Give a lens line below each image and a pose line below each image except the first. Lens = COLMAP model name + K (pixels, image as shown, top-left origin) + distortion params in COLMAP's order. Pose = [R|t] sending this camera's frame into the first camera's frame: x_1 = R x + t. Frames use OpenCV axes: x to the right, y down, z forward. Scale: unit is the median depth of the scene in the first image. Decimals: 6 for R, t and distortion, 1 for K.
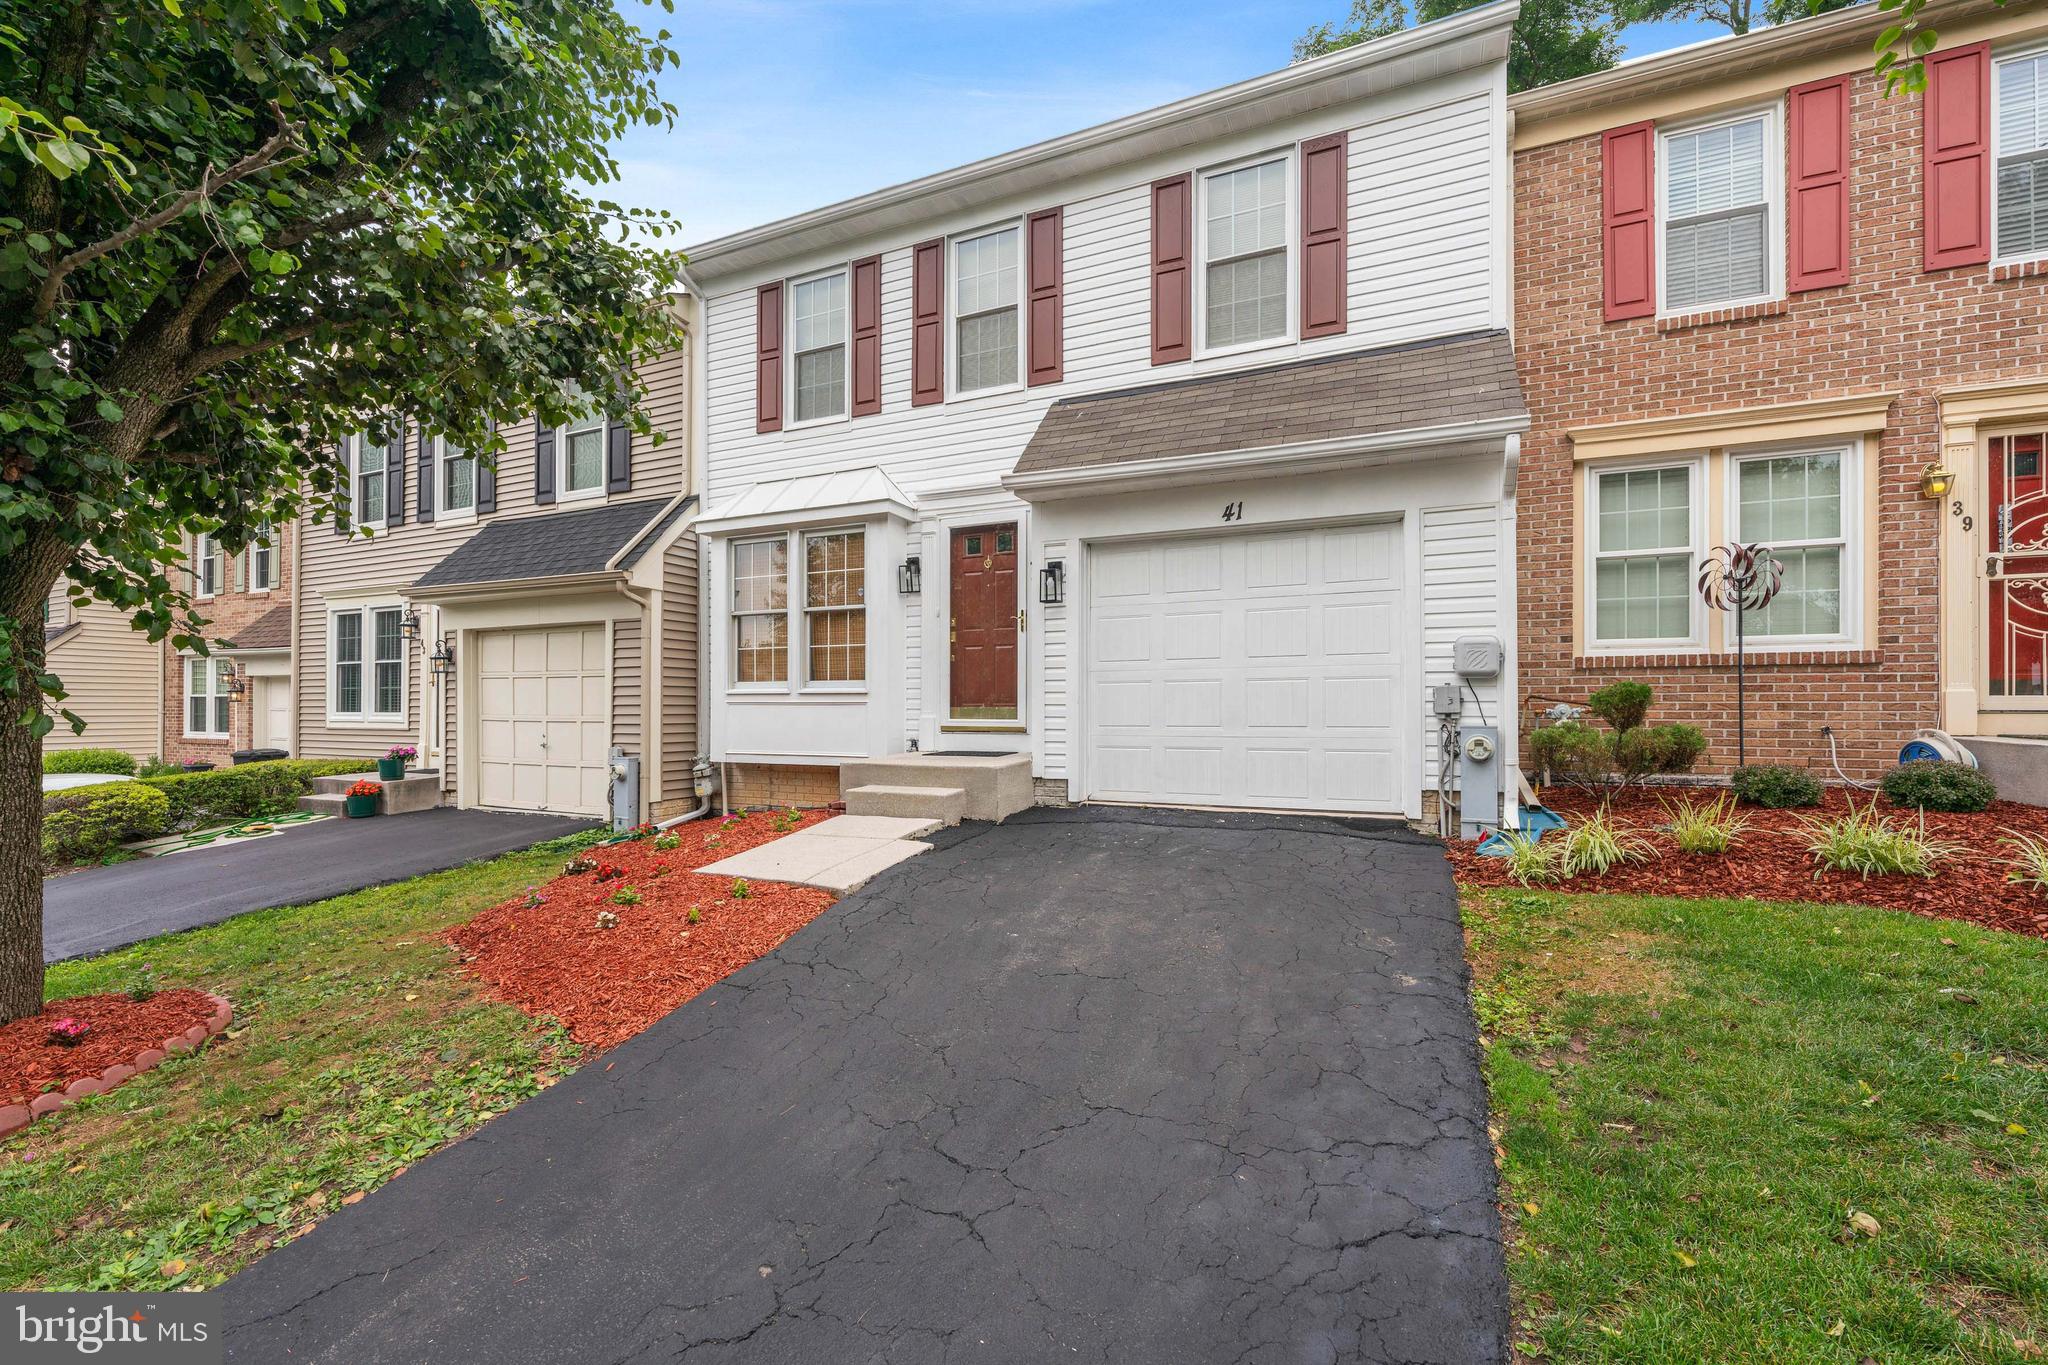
lens RADIAL K [[844.5, 0, 1047.5], [0, 844.5, 646.5], [0, 0, 1]] dist [-0.000888, -0.000132]
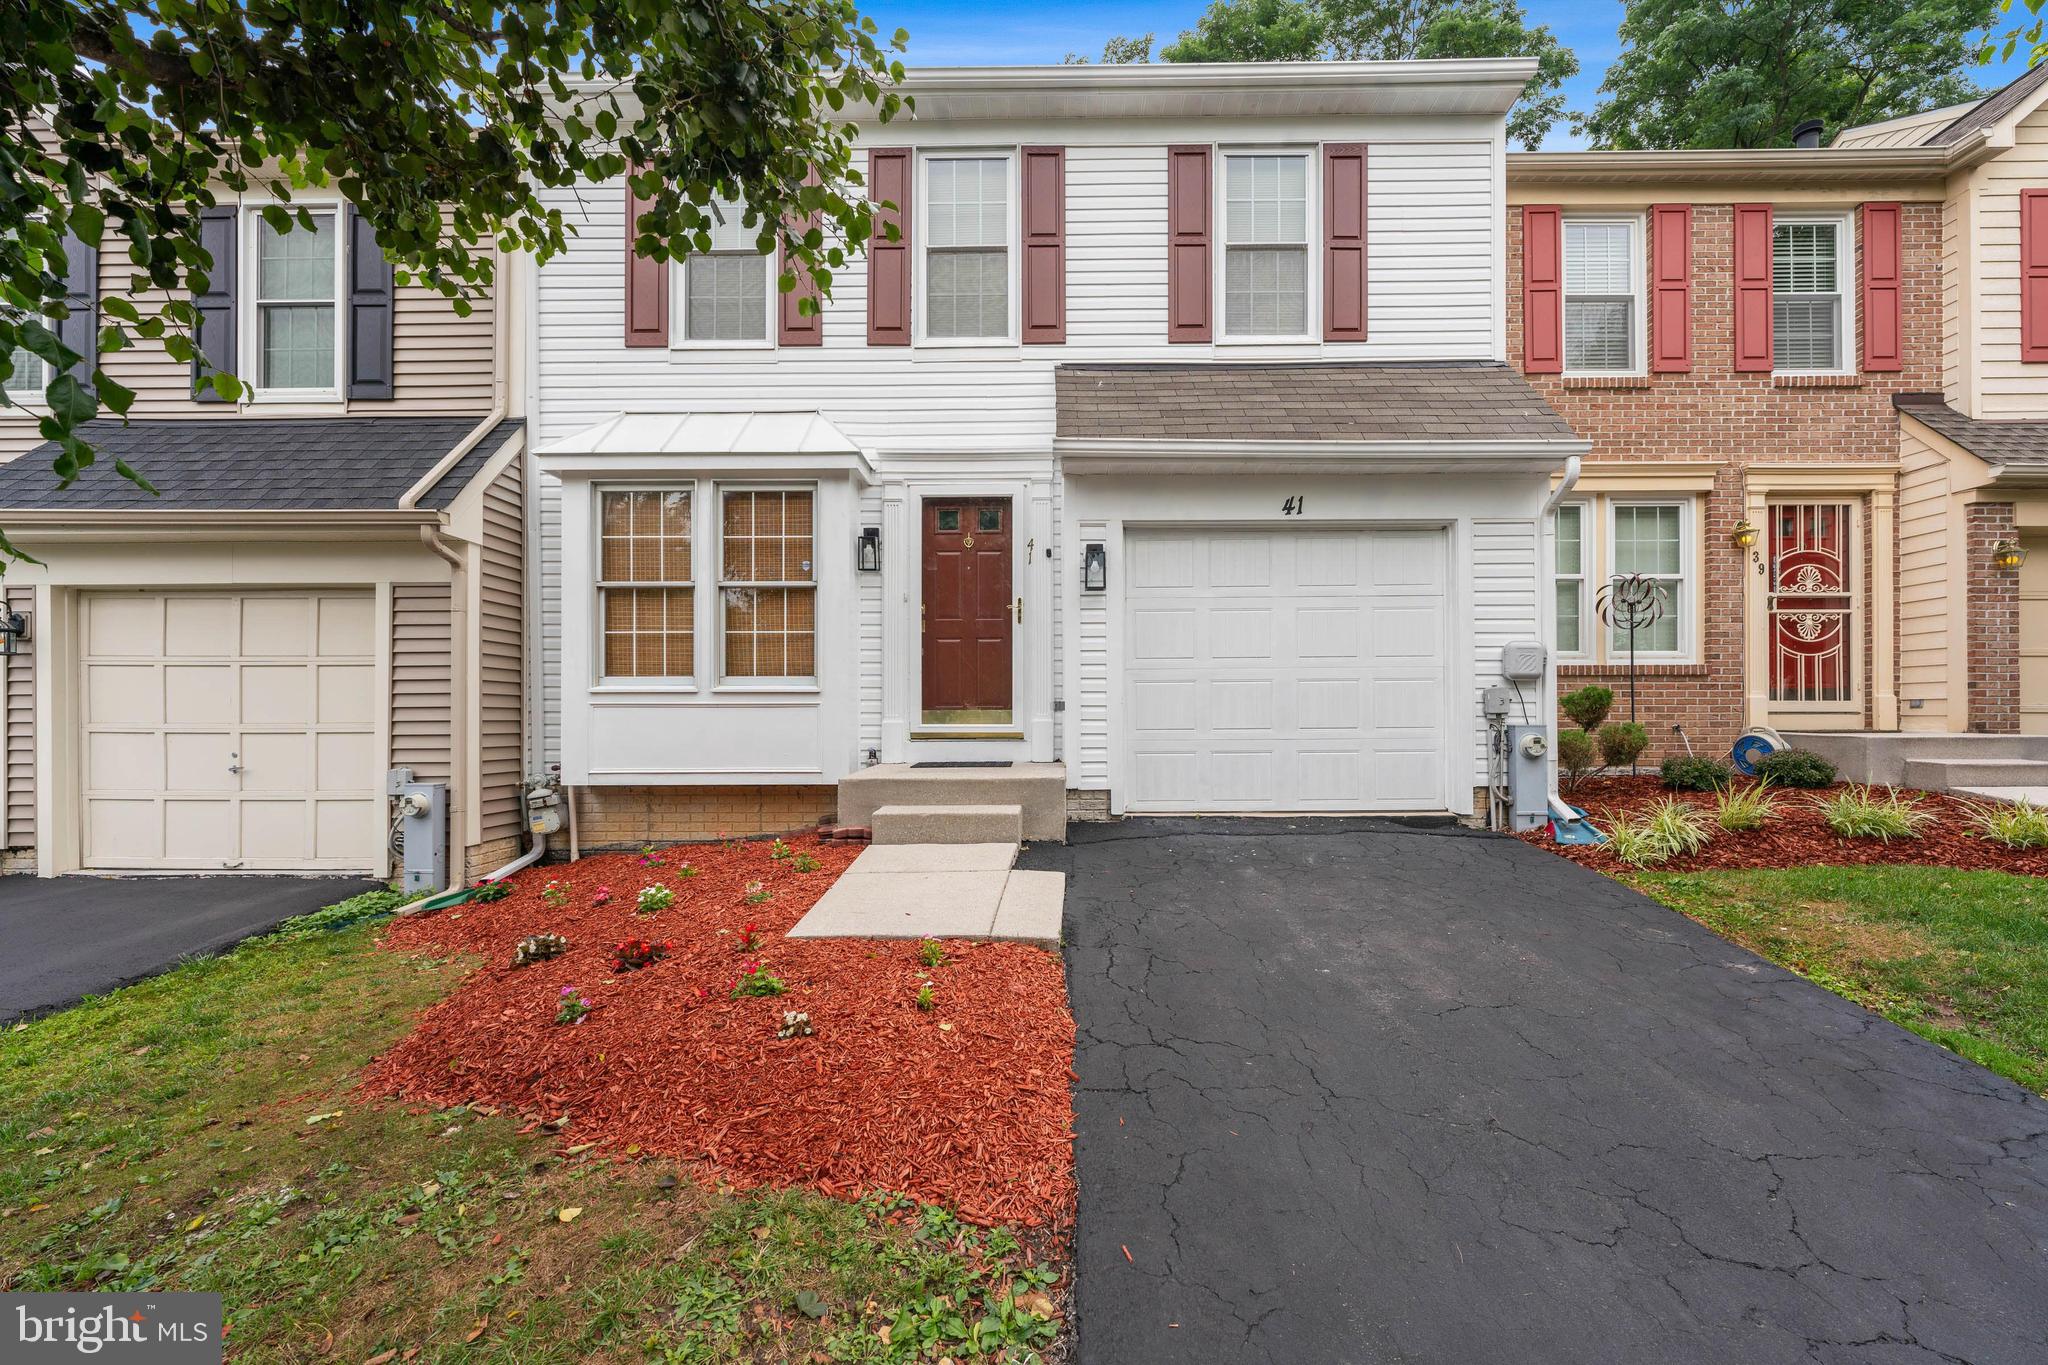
lens RADIAL K [[849.8, 0, 1054.4], [0, 849.8, 664.7], [0, 0, 1]] dist [-0.000592, -0.000475]
pose [[0.917023, 0.023132, 0.398164, -0.379770], [-0.026096, 0.999657, 0.002026, 0.024805], [-0.397981, -0.012248, 0.917312, 0.200131]]
